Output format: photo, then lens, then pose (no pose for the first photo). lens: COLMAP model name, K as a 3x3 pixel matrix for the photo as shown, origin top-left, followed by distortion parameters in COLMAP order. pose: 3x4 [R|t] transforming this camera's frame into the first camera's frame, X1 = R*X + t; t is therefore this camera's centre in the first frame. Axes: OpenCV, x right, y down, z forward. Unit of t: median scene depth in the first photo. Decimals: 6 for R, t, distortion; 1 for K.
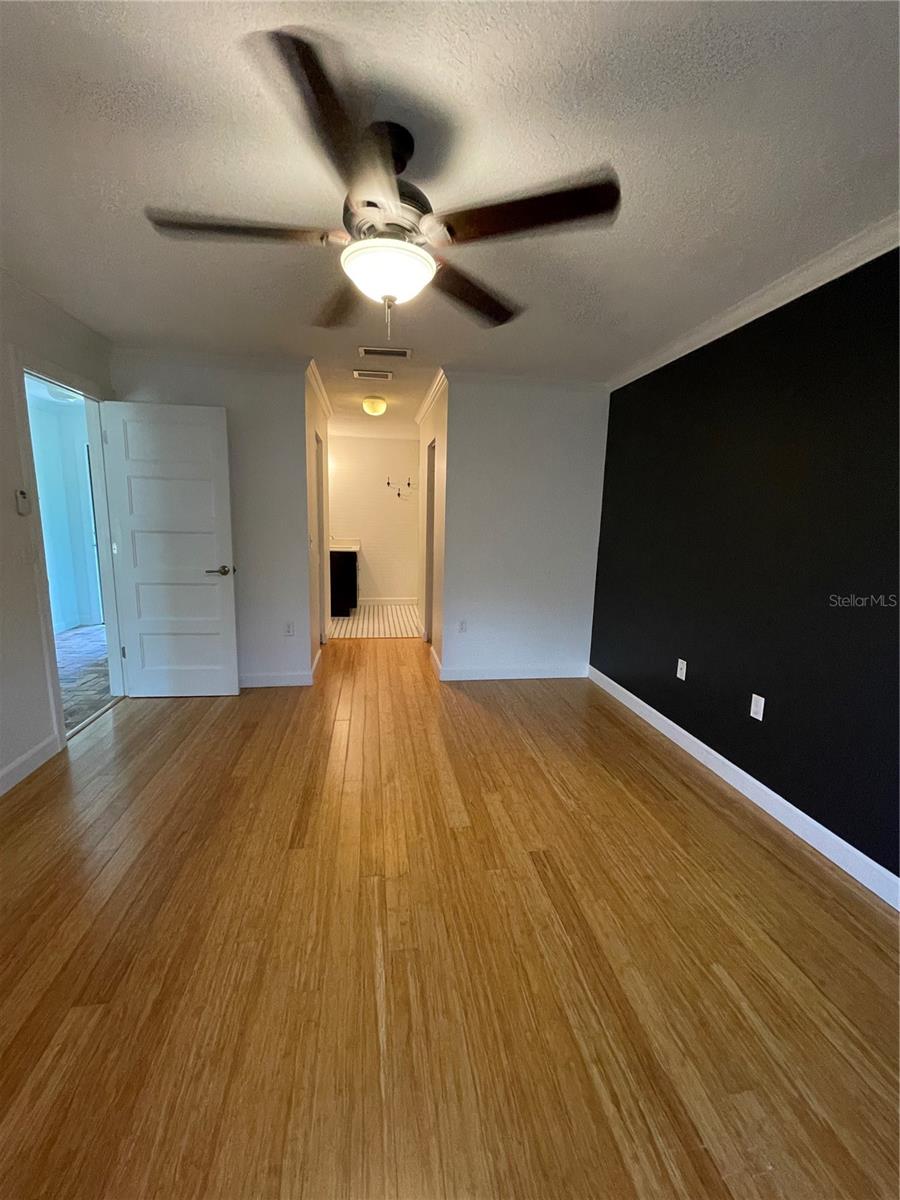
lens RADIAL K [[481.7, 0, 449.2], [0, 481.7, 596.8], [0, 0, 1]] dist [-0.004786, 0.000143]
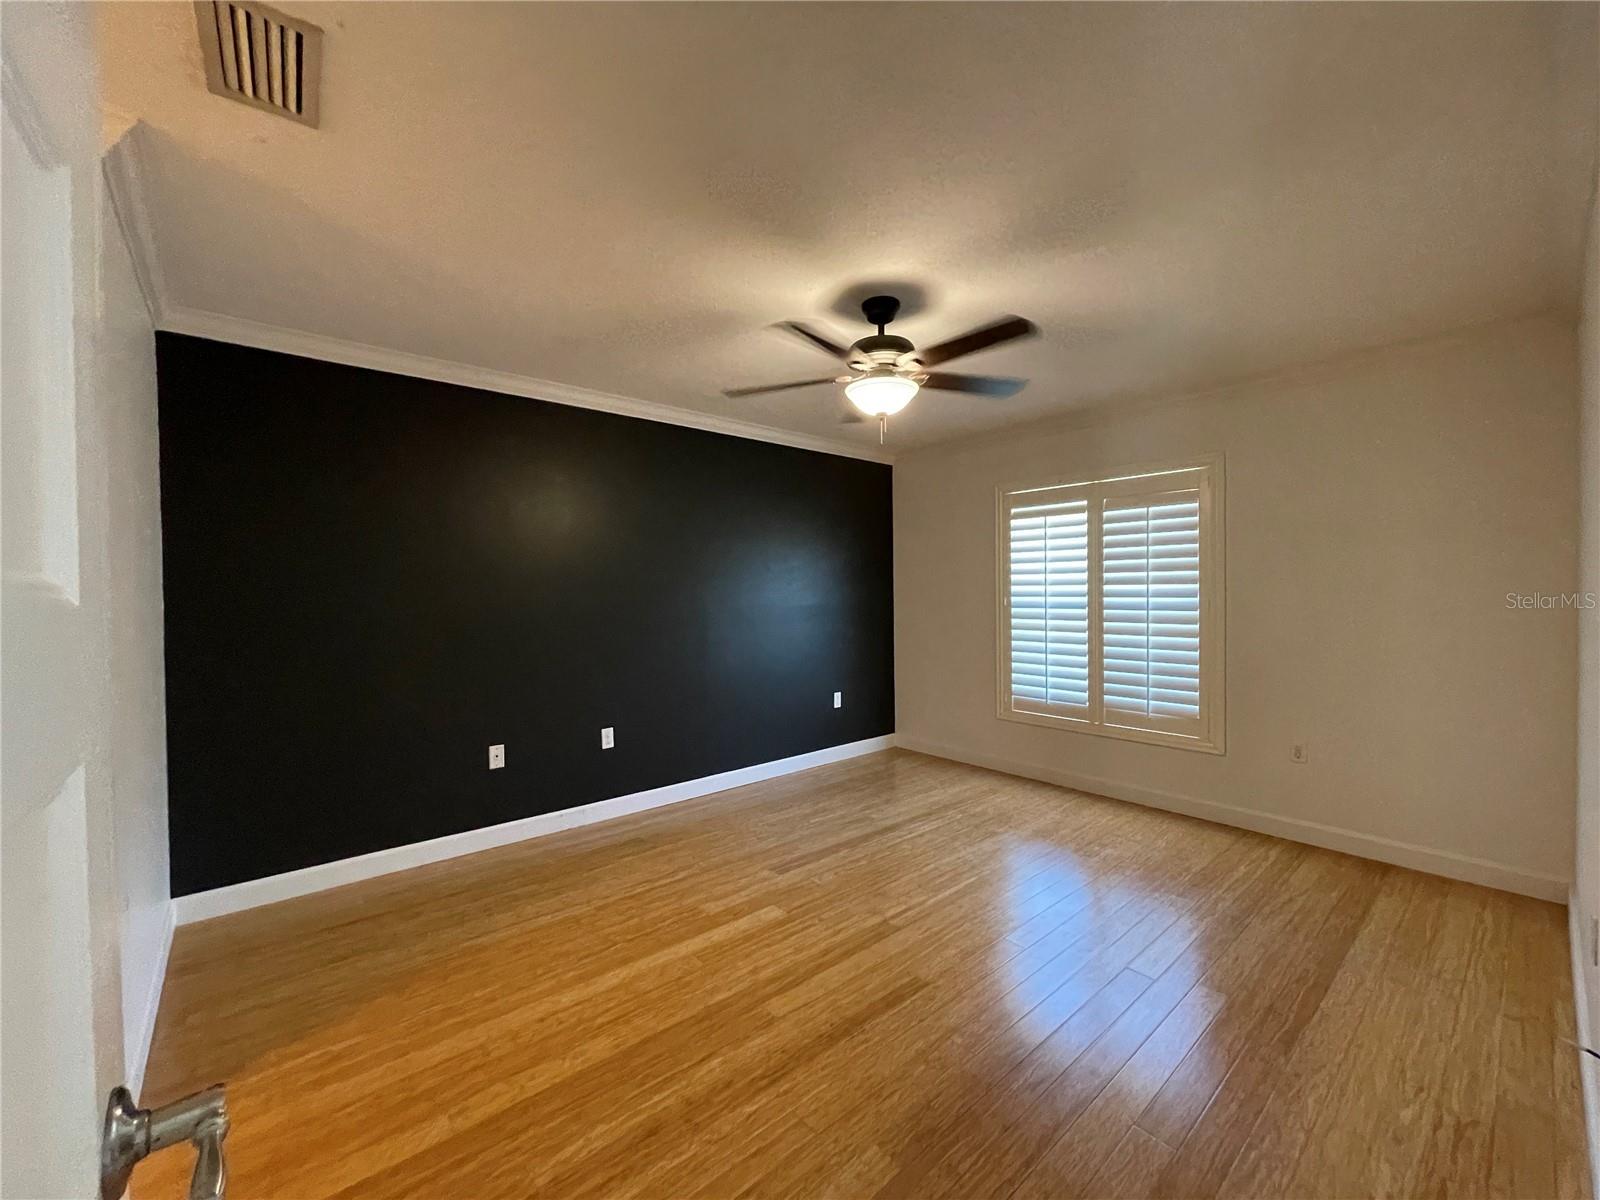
lens RADIAL K [[642.3, 0, 802.2], [0, 642.3, 601.4], [0, 0, 1]] dist [-0.000130, -0.000007]
pose [[-0.523242, -0.033706, 0.851517, -1.032785], [0.140183, 0.982201, 0.125019, -0.252250], [-0.840575, 0.184784, -0.509204, 1.486254]]
